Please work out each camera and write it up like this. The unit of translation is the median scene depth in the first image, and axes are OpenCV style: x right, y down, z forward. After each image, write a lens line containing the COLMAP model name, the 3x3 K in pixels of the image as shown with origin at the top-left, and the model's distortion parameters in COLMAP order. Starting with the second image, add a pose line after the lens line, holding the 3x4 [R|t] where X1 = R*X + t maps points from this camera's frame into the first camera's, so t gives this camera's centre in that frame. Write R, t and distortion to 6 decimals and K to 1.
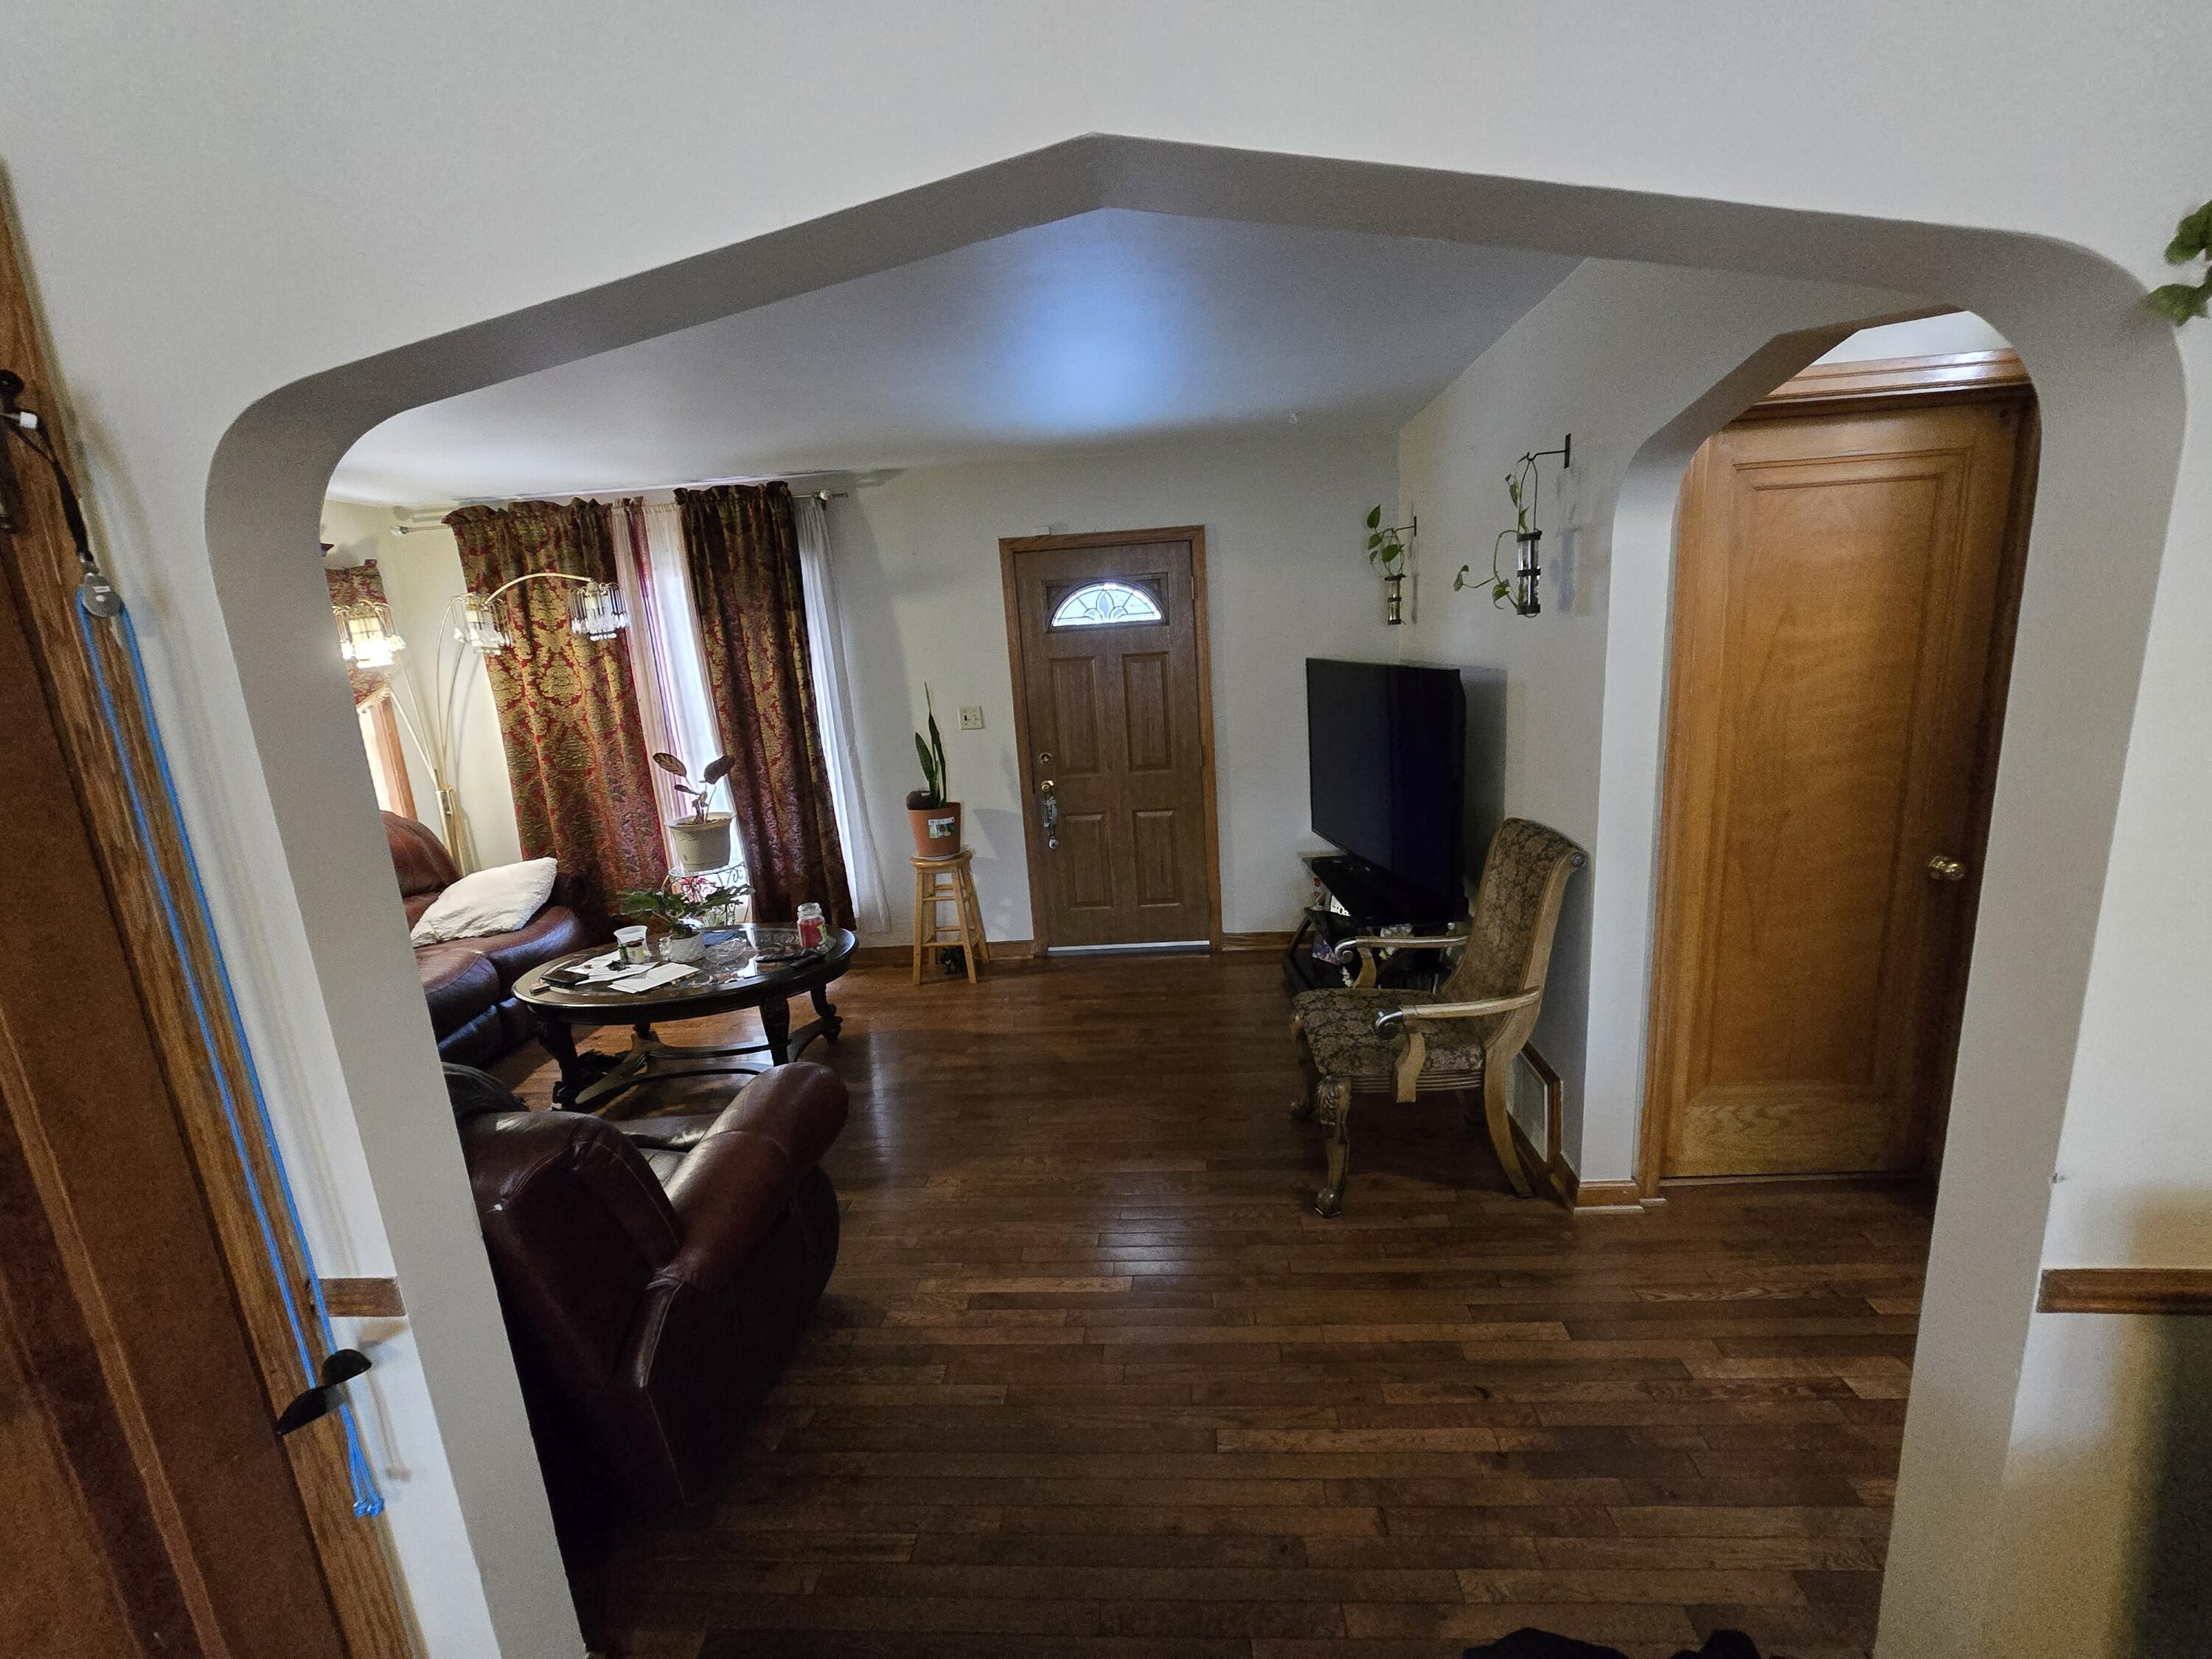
lens RADIAL K [[922.2, 0, 1120.7], [0, 922.2, 833.3], [0, 0, 1]] dist [-0.003030, -0.000135]
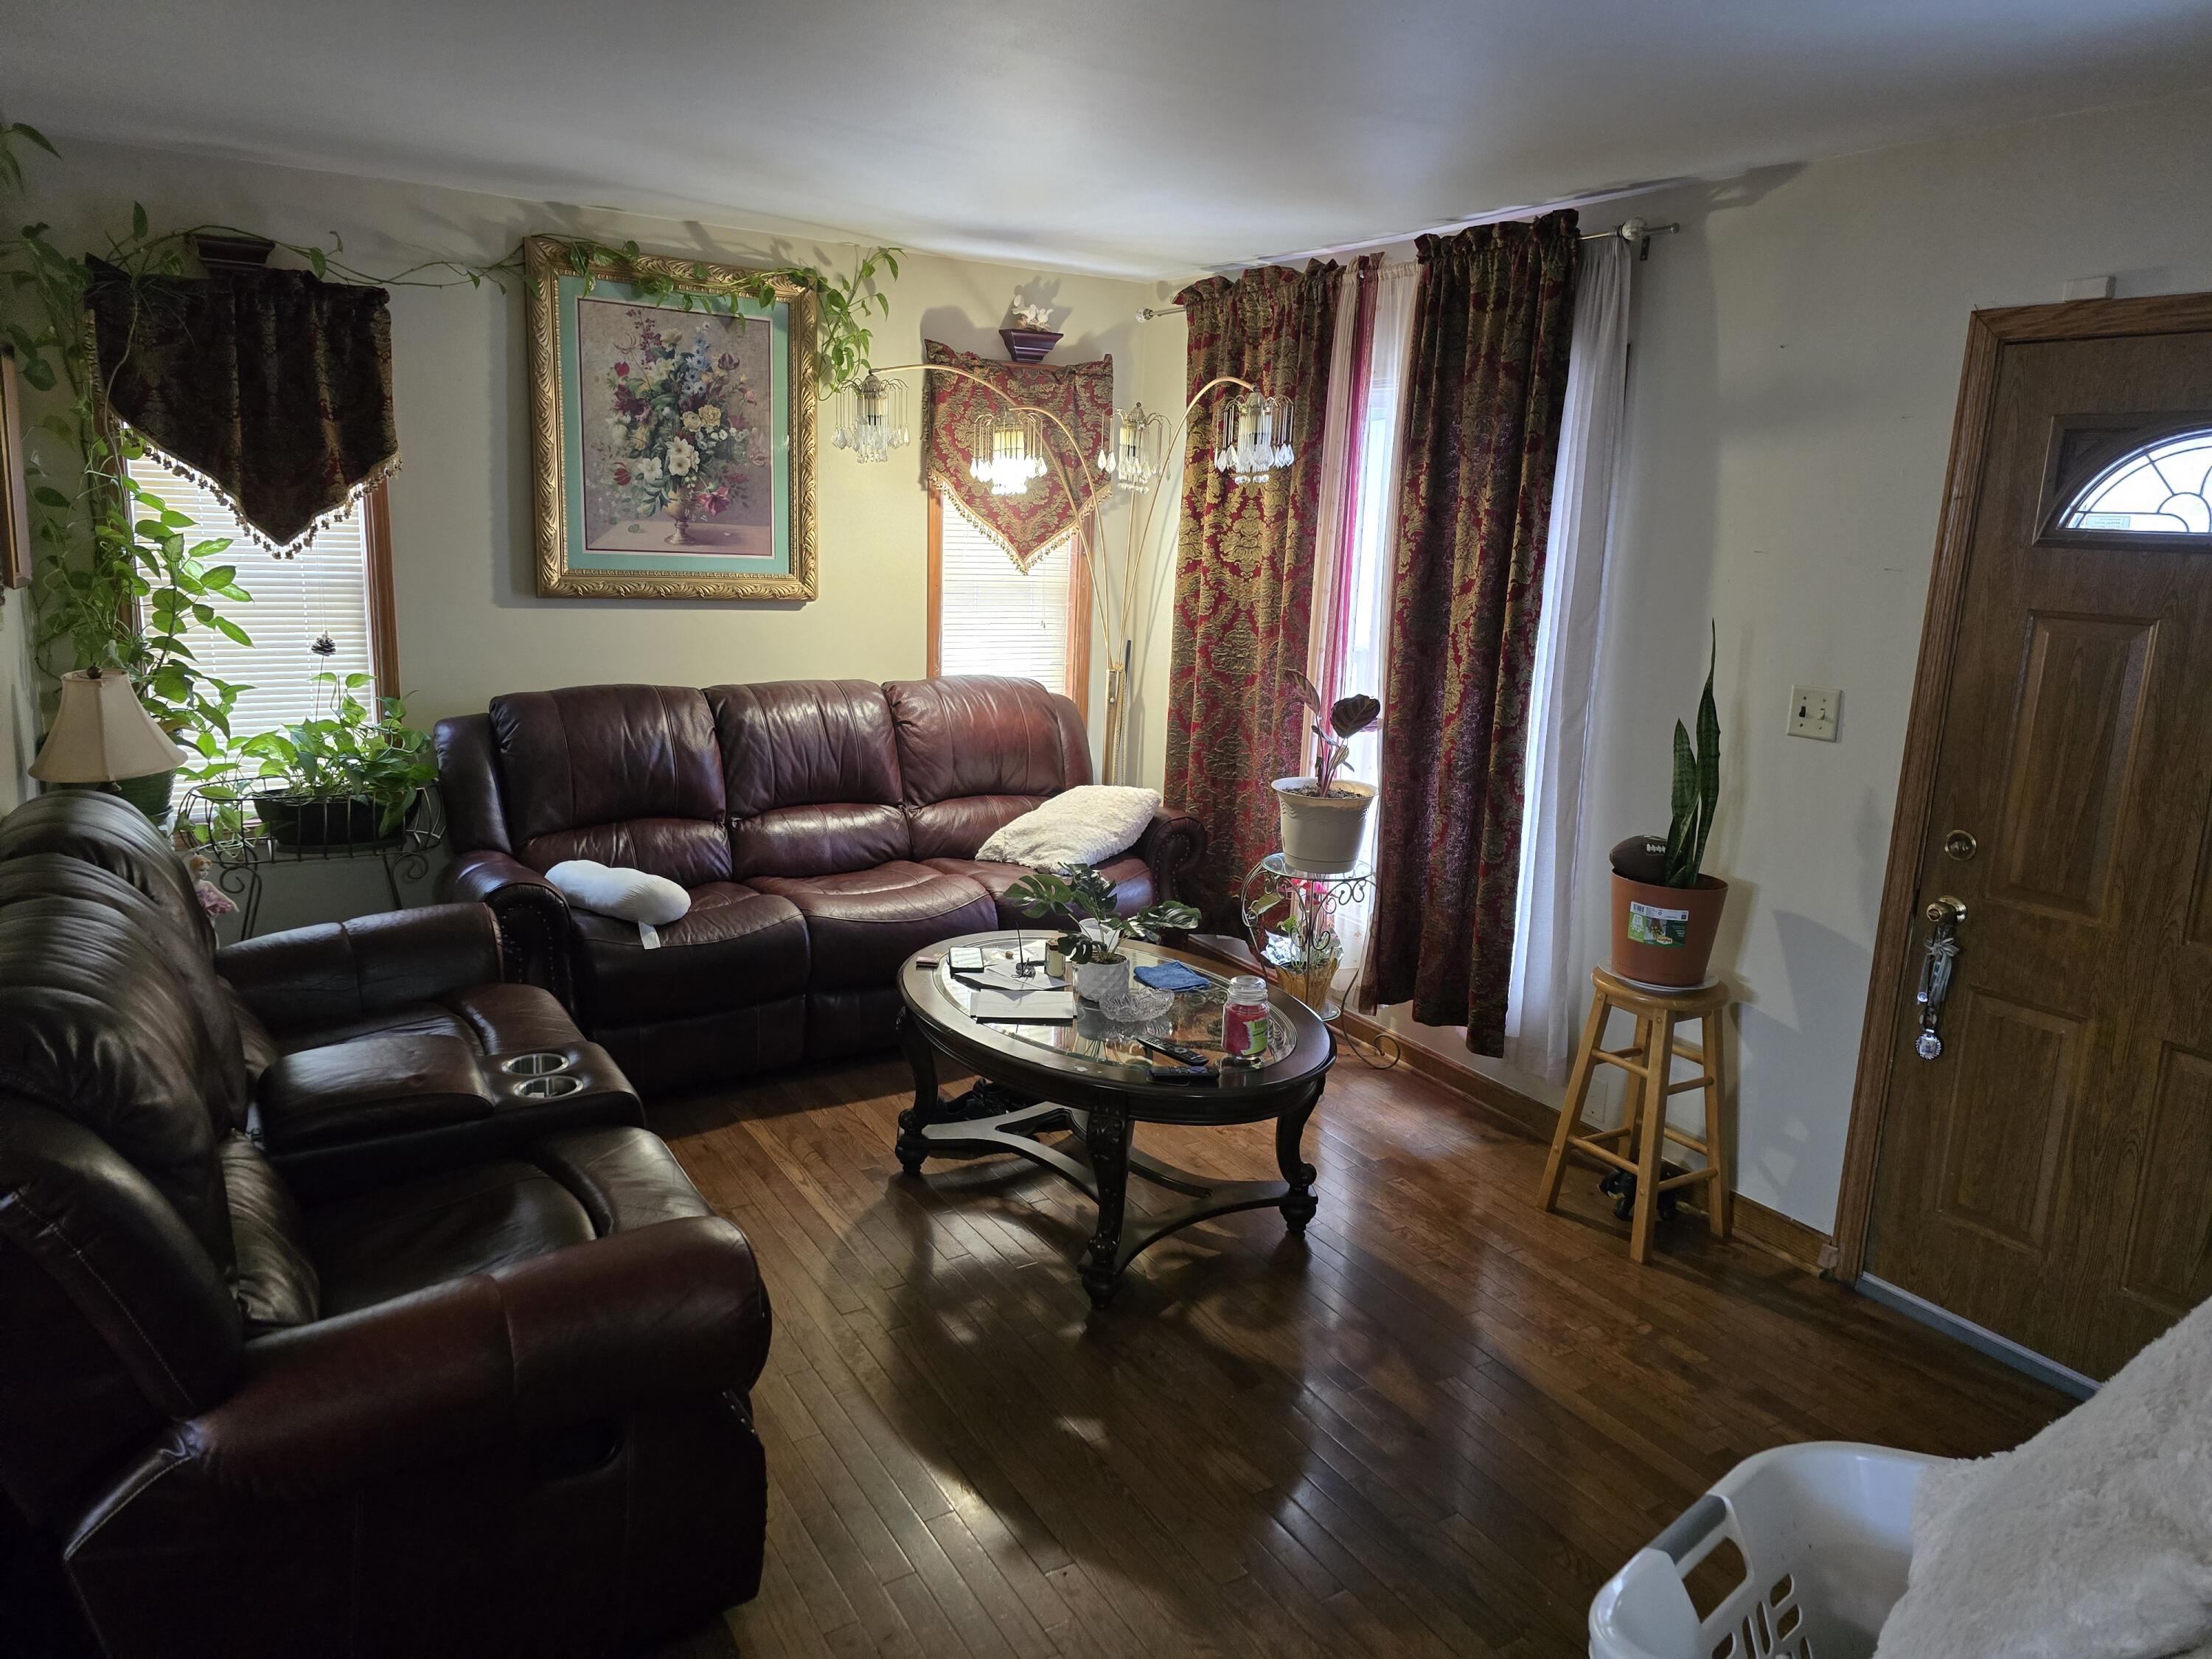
lens RADIAL K [[1442.2, 0, 1106.0], [0, 1442.2, 829.5], [0, 0, 1]] dist [0.052375, -0.070176]
pose [[0.572090, 0.258675, -0.778332, 0.214759], [-0.245973, 0.959395, 0.138056, -0.087166], [0.782439, 0.112468, 0.612487, 0.312140]]
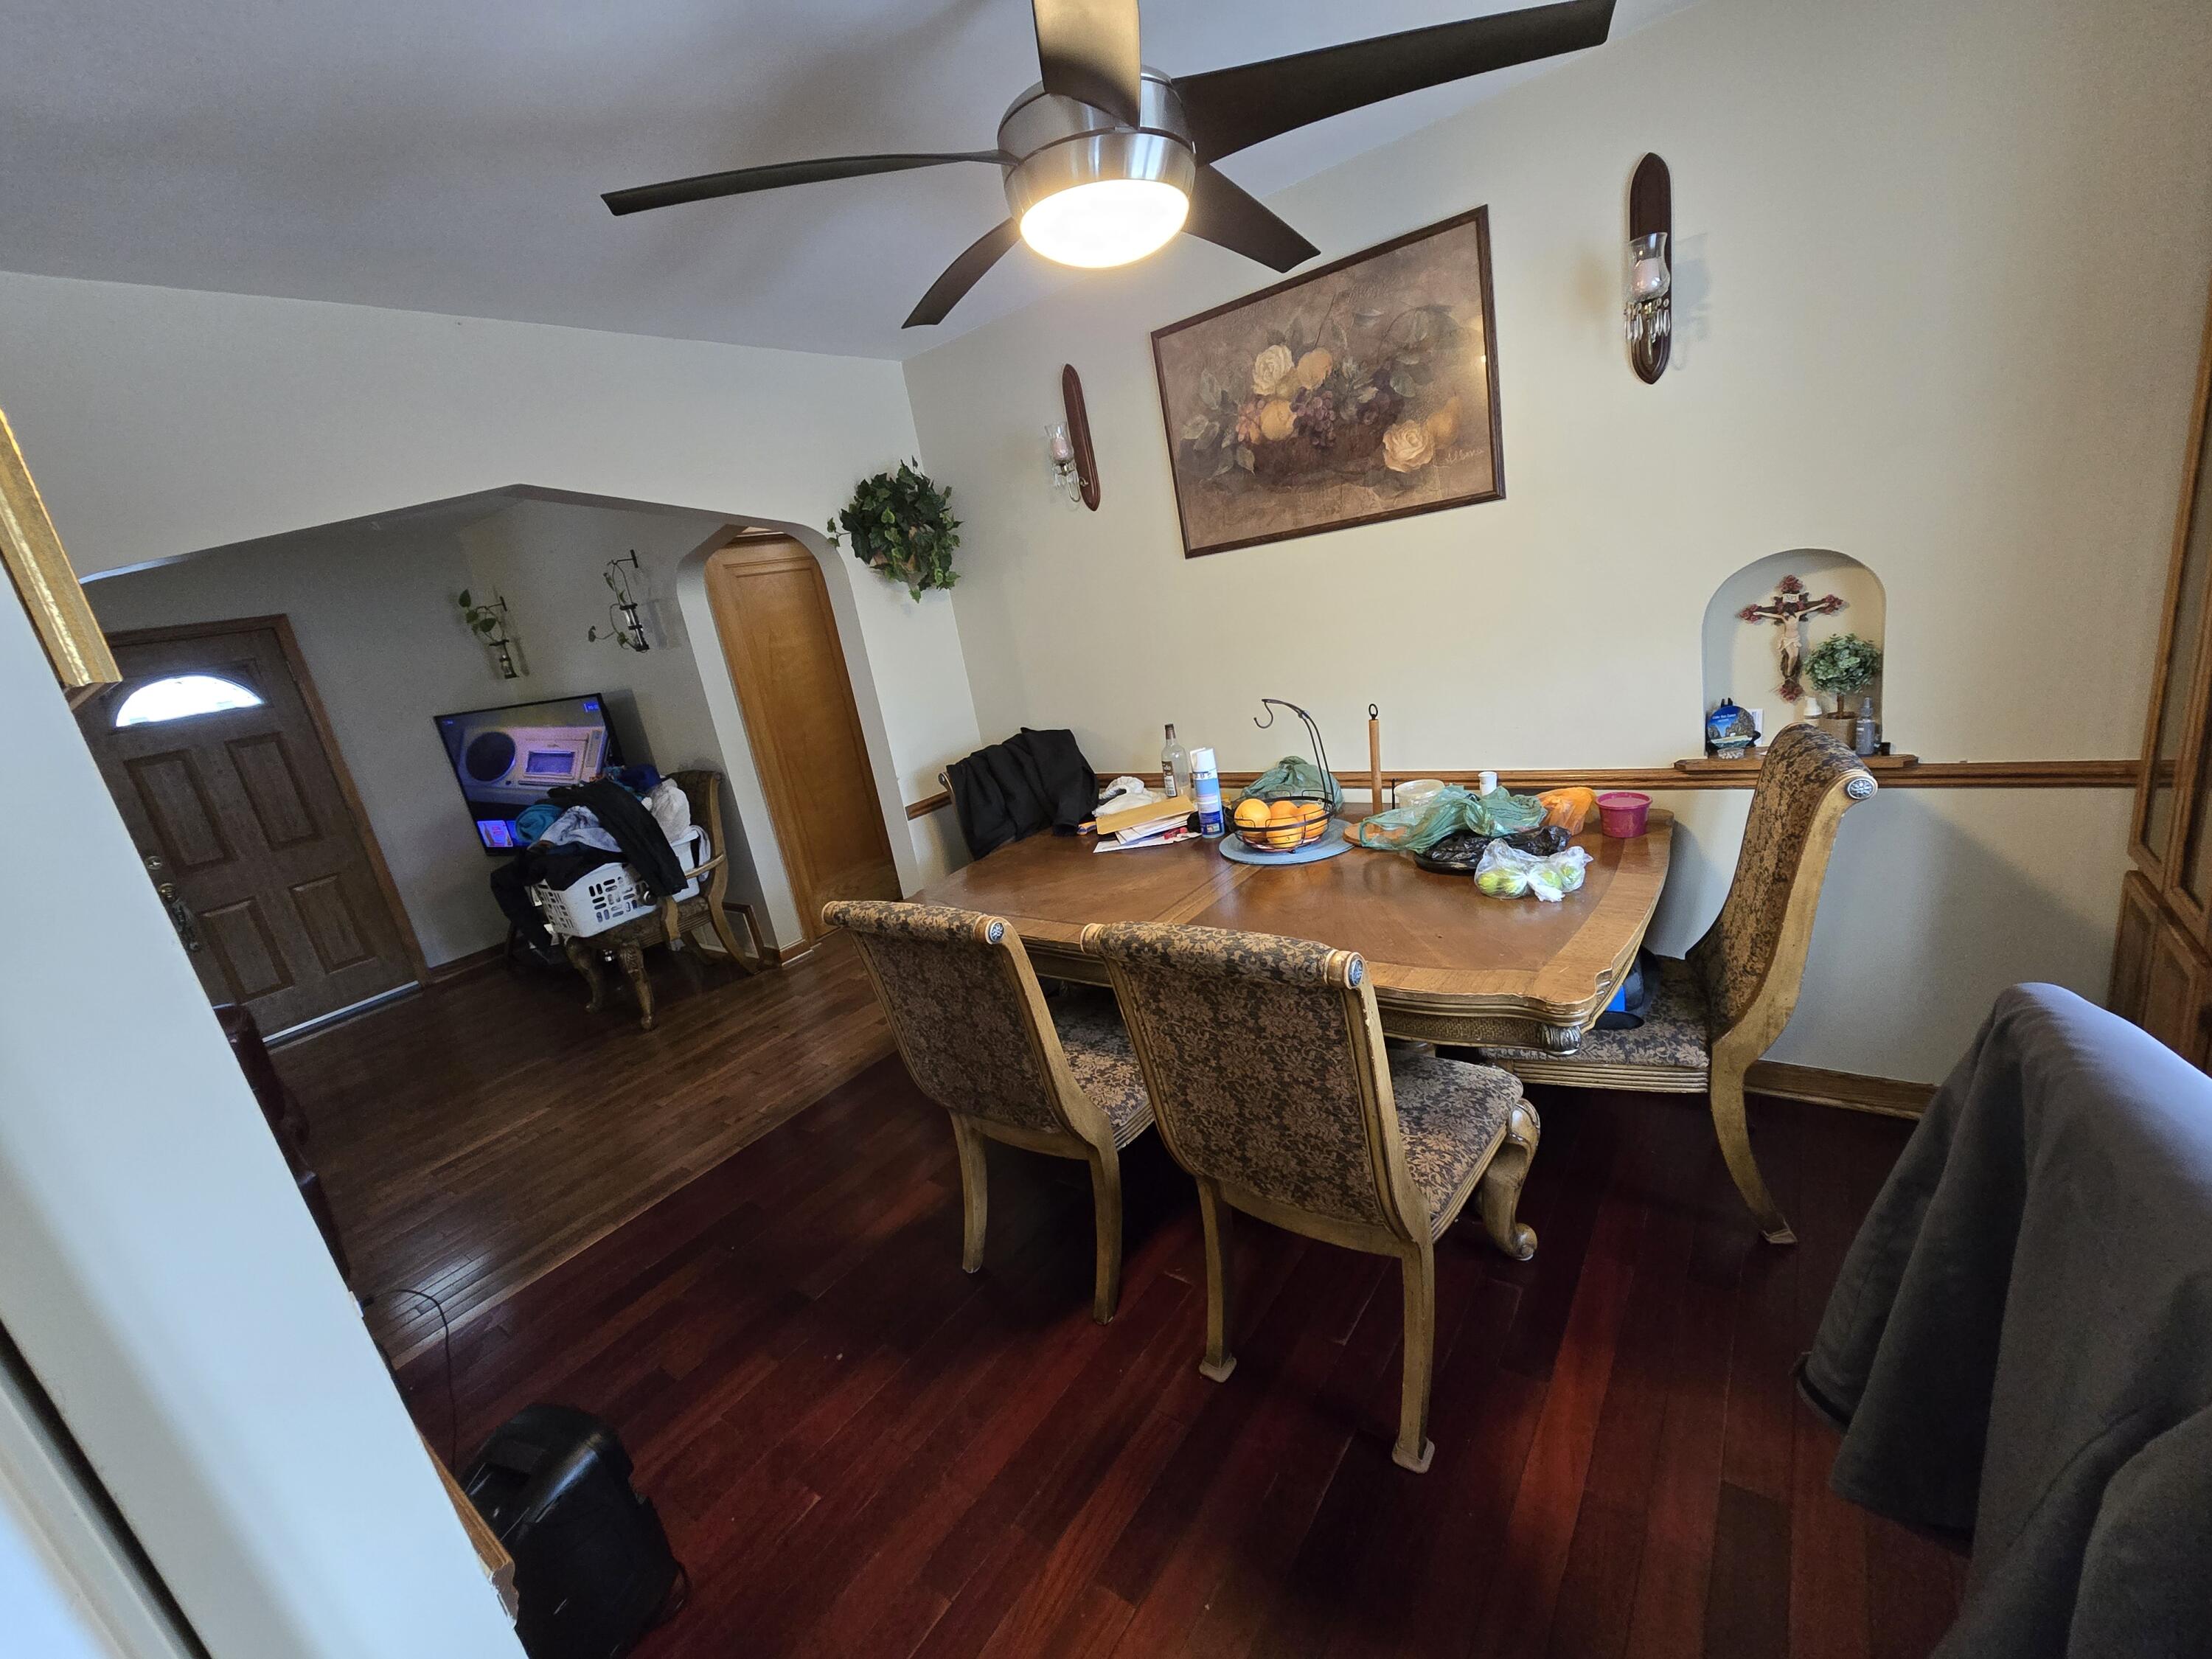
lens RADIAL K [[922.2, 0, 1120.7], [0, 922.2, 833.3], [0, 0, 1]] dist [-0.003030, -0.000135]
pose [[0.552030, -0.256051, 0.793537, -0.289167], [0.302845, 0.948263, 0.095300, 0.107215], [-0.776883, 0.187711, 0.601014, -0.370933]]
